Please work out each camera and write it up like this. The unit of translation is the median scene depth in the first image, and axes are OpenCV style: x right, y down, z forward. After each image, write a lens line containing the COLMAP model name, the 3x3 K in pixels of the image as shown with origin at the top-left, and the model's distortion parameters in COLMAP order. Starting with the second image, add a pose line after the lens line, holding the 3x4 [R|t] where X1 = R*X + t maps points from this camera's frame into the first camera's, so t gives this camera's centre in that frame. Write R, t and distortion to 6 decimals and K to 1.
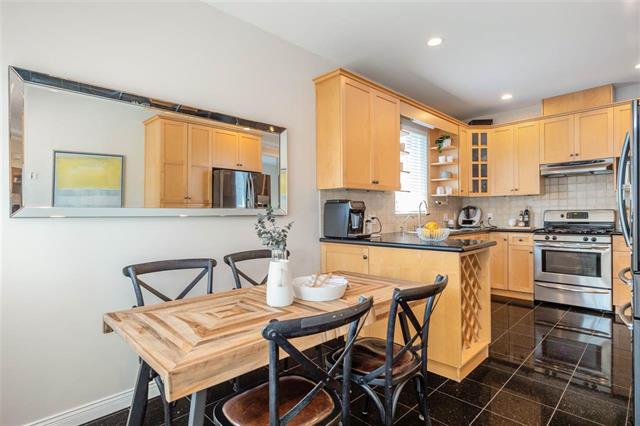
lens RADIAL K [[331.1, 0, 320.0], [0, 331.1, 213.0], [0, 0, 1]] dist [0.000615, 0.000423]
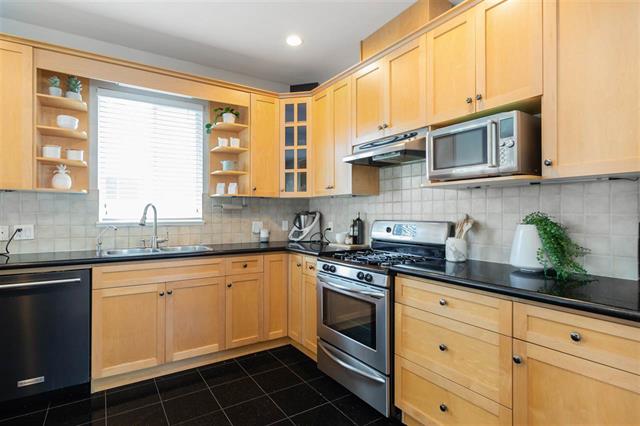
lens RADIAL K [[331.1, 0, 320.0], [0, 331.1, 213.0], [0, 0, 1]] dist [0.000615, 0.000423]
pose [[0.980302, 0.012054, -0.197134, 0.688015], [-0.011283, 0.999924, 0.005033, -0.022664], [0.197179, -0.002709, 0.980364, 0.358542]]
